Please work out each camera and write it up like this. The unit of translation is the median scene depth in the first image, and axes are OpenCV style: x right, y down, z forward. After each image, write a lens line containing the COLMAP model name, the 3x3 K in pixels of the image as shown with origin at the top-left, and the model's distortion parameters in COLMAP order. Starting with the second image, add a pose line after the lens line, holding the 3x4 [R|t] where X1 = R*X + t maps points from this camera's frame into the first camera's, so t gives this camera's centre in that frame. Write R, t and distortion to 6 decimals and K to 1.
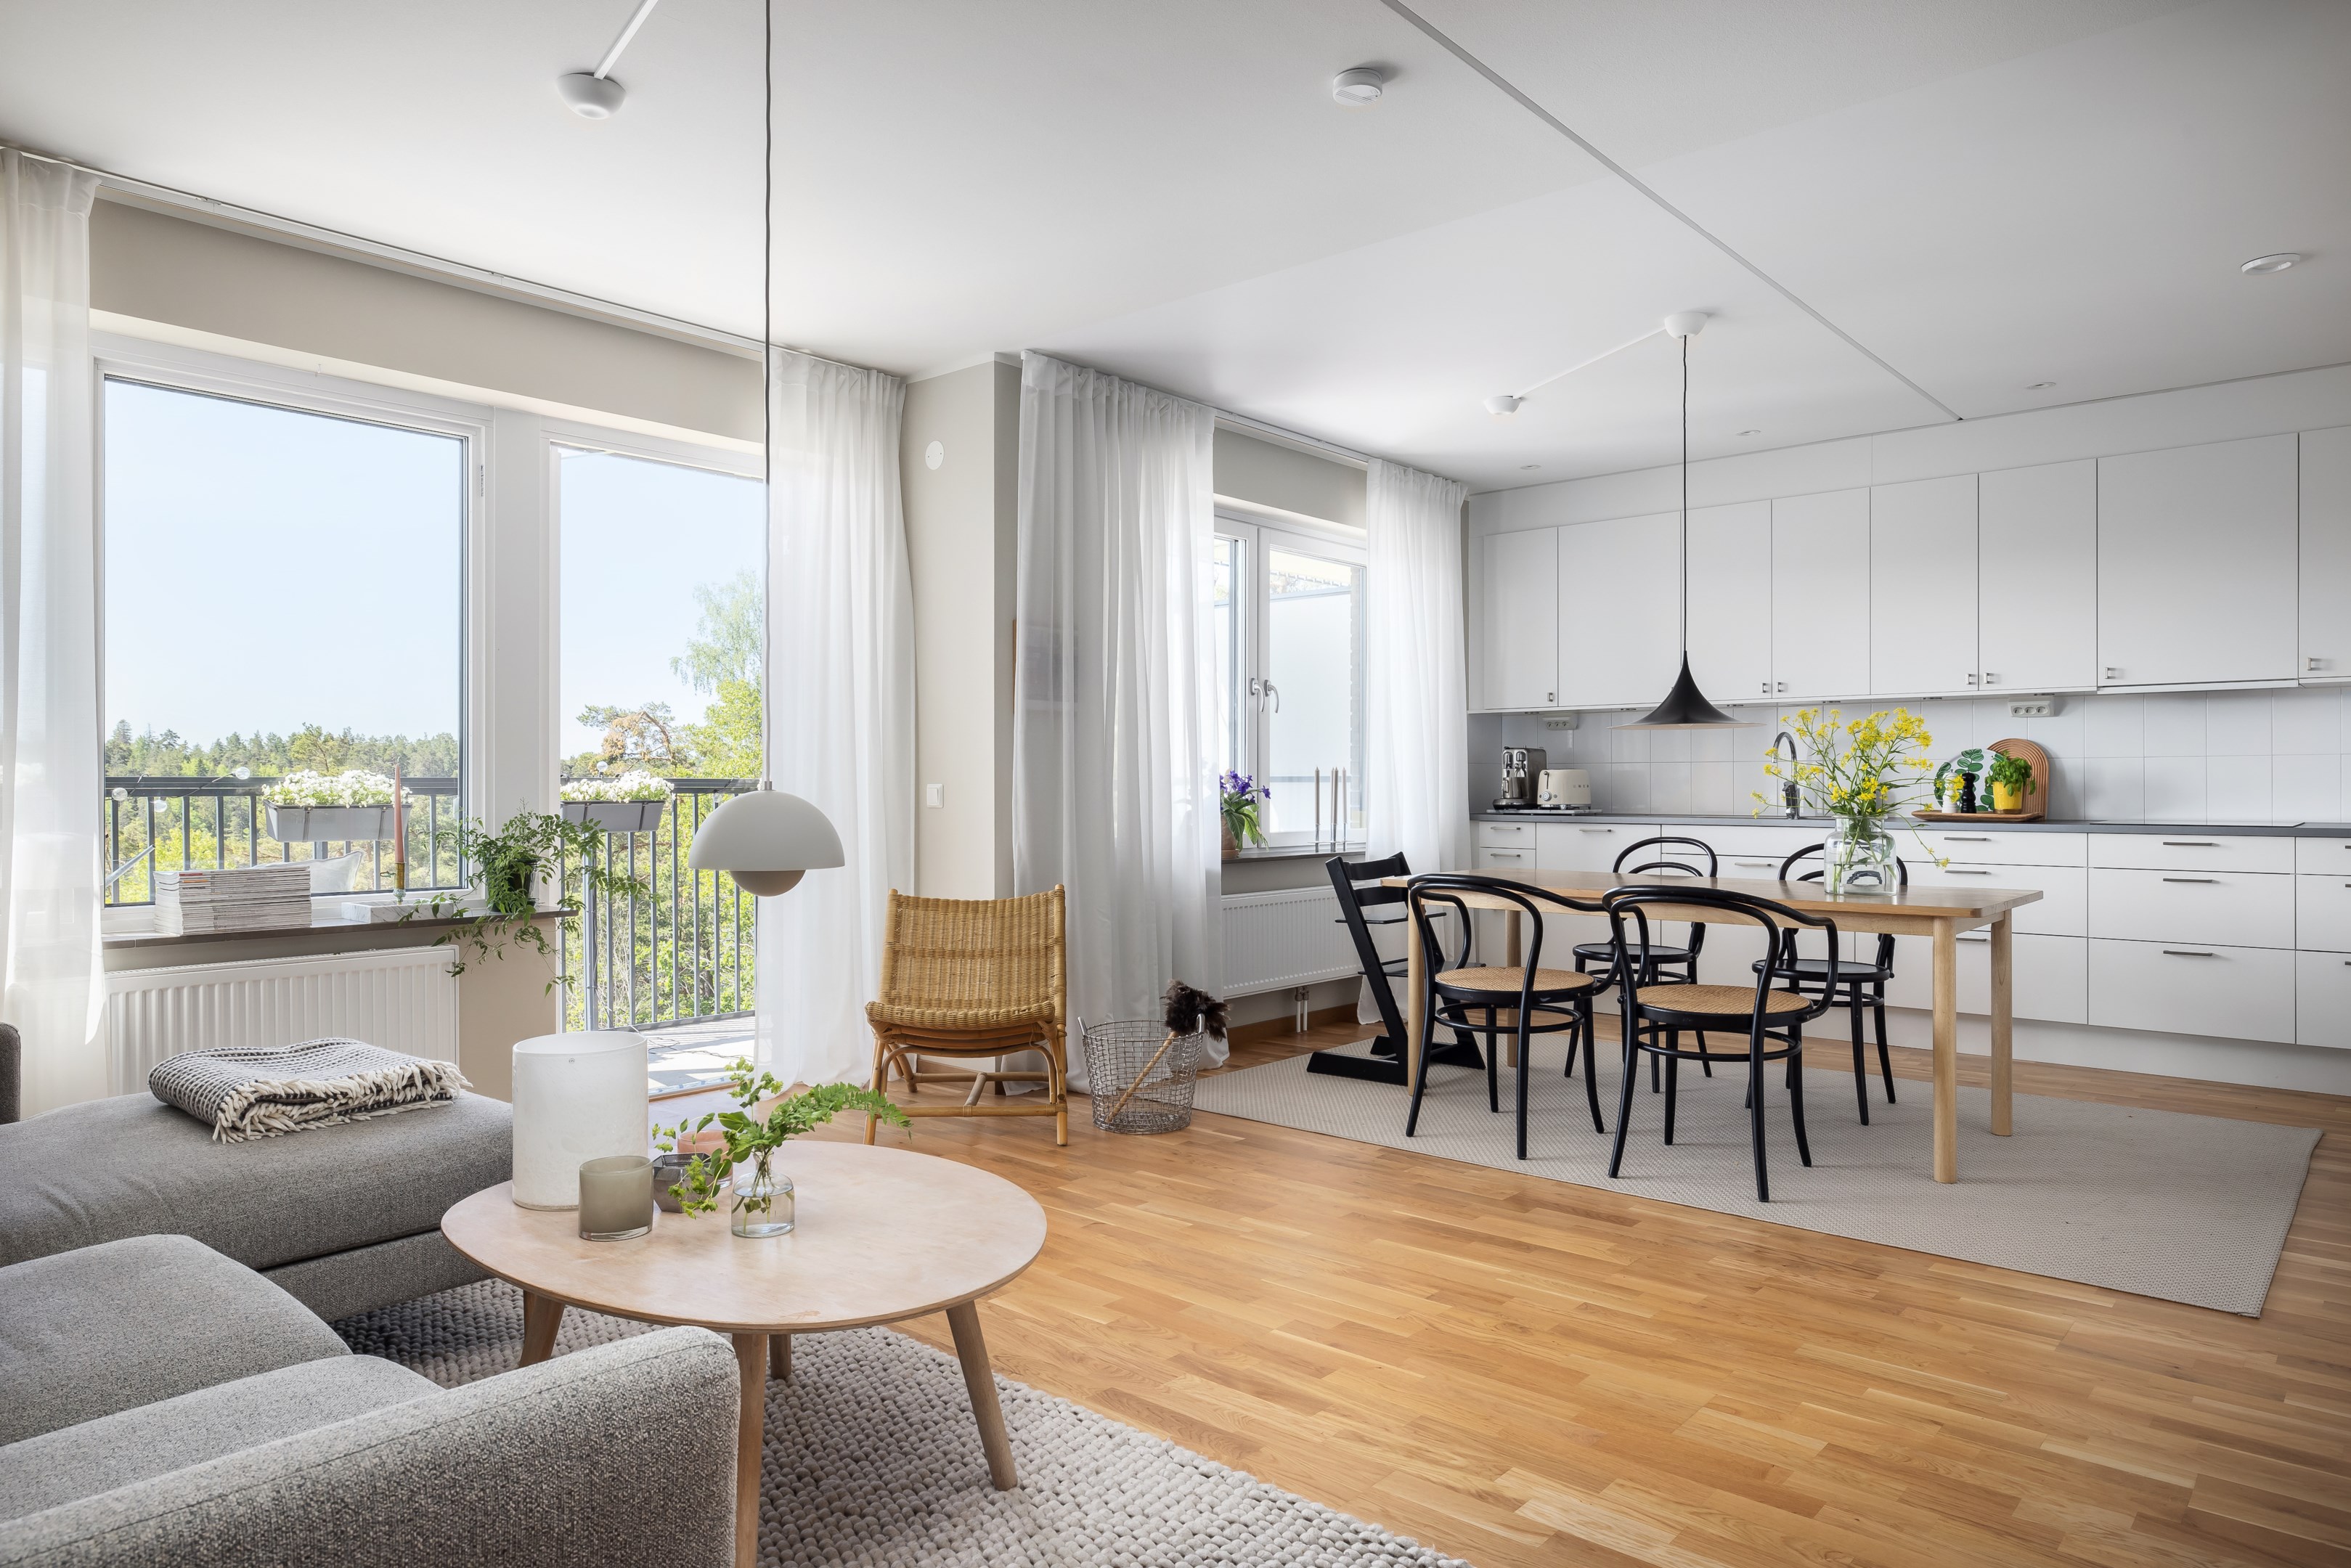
lens RADIAL K [[1469.5, 0, 1136.7], [0, 1469.5, 781.1], [0, 0, 1]] dist [-0.000095, 0.001234]
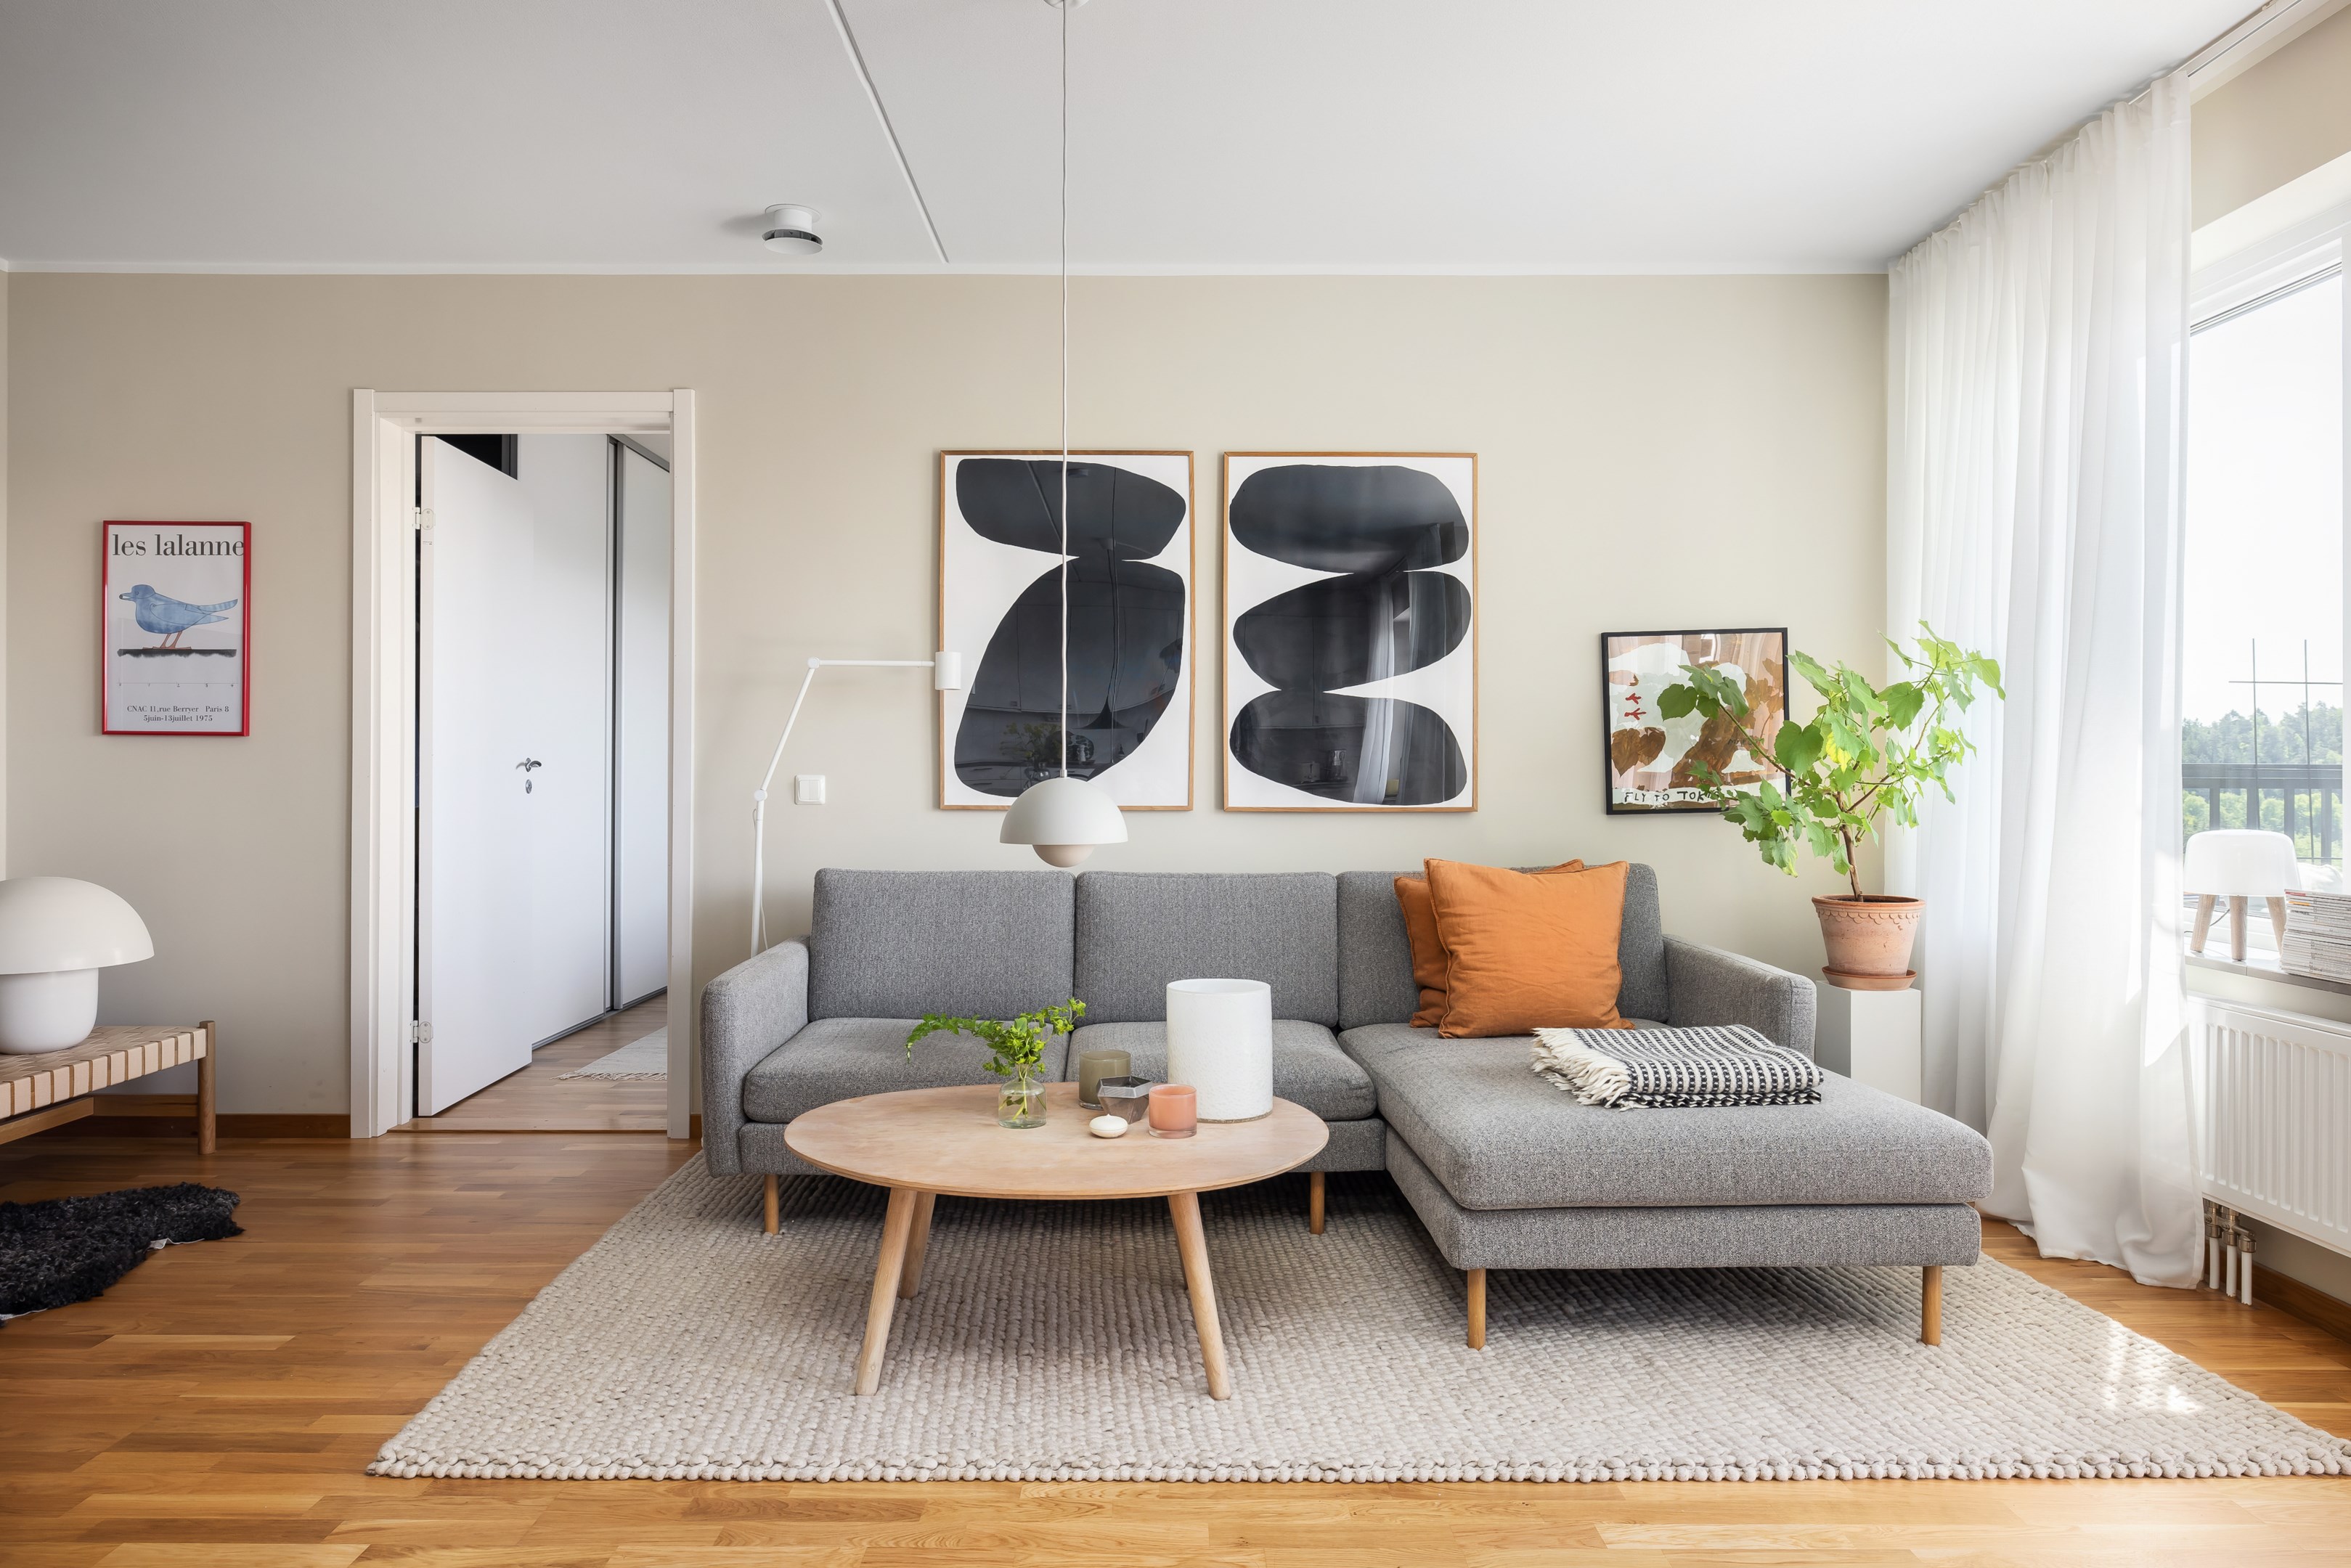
lens RADIAL K [[1469.5, 0, 1136.7], [0, 1469.5, 781.1], [0, 0, 1]] dist [-0.000095, 0.001234]
pose [[-0.753329, 0.004842, -0.657626, 0.224363], [-0.001620, 0.999956, 0.009219, -0.000933], [0.657641, 0.008010, -0.753288, 0.848760]]
